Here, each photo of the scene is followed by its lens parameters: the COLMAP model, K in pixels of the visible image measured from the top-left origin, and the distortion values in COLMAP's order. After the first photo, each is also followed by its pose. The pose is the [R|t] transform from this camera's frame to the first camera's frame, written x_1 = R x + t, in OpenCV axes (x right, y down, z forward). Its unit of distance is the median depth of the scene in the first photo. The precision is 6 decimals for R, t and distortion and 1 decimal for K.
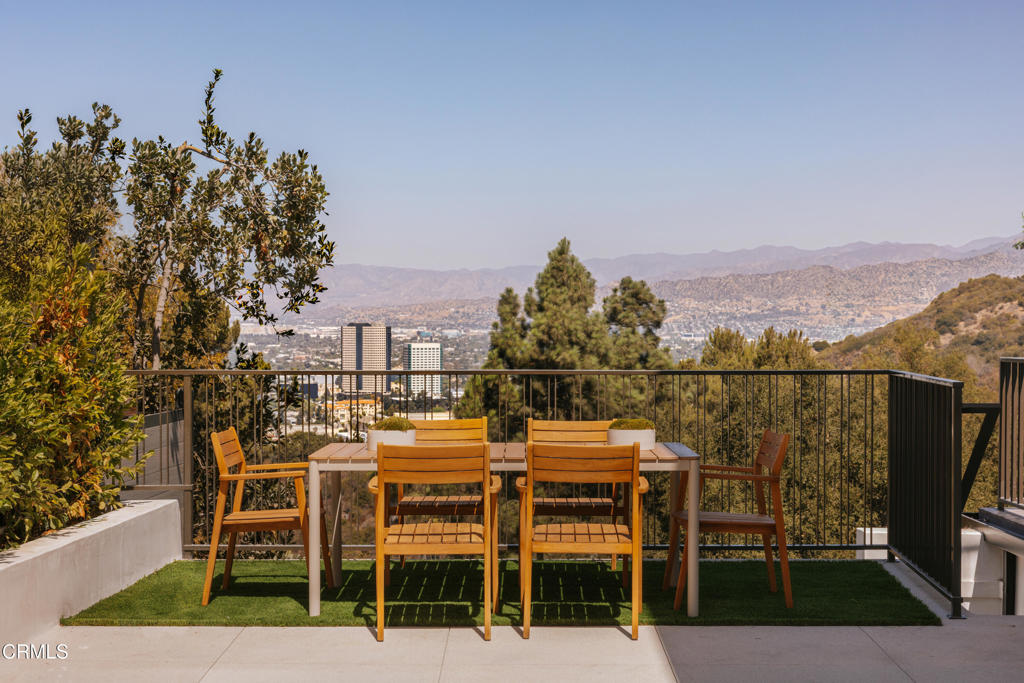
lens RADIAL K [[1535.2, 0, 511.9], [0, 1535.2, 340.5], [0, 0, 1]] dist [0.002022, 0.000000]
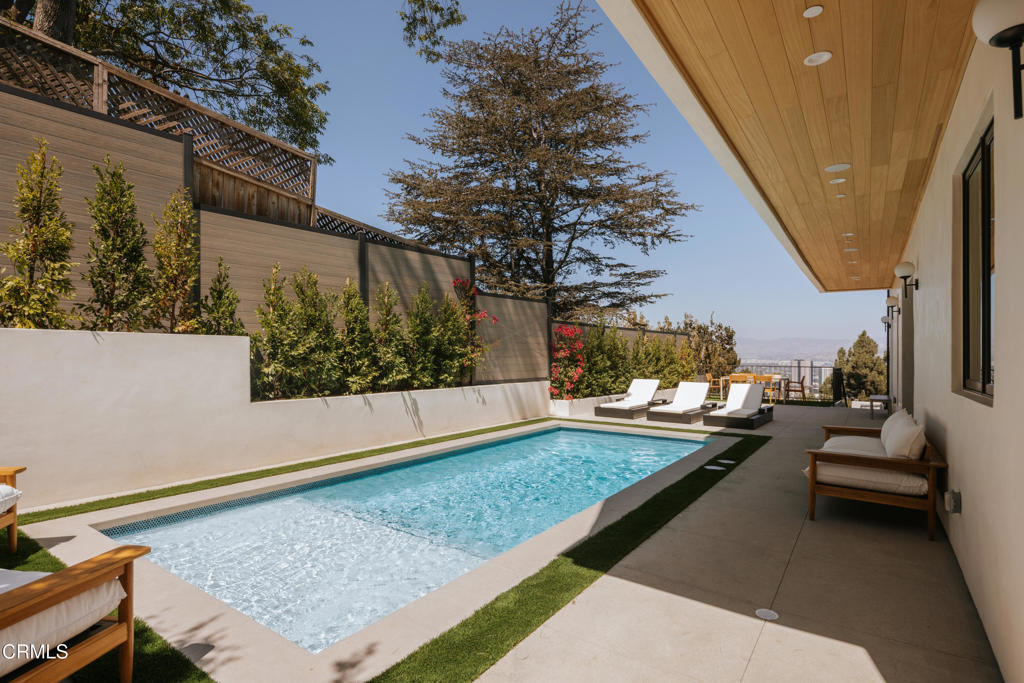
lens RADIAL K [[506.4, 0, 512.3], [0, 506.4, 346.1], [0, 0, 1]] dist [-0.003180, -0.000268]
pose [[0.816101, -0.002639, -0.577904, 0.042987], [-0.017603, 0.999412, -0.029423, 0.002187], [0.577641, 0.034185, 0.815575, -0.142690]]
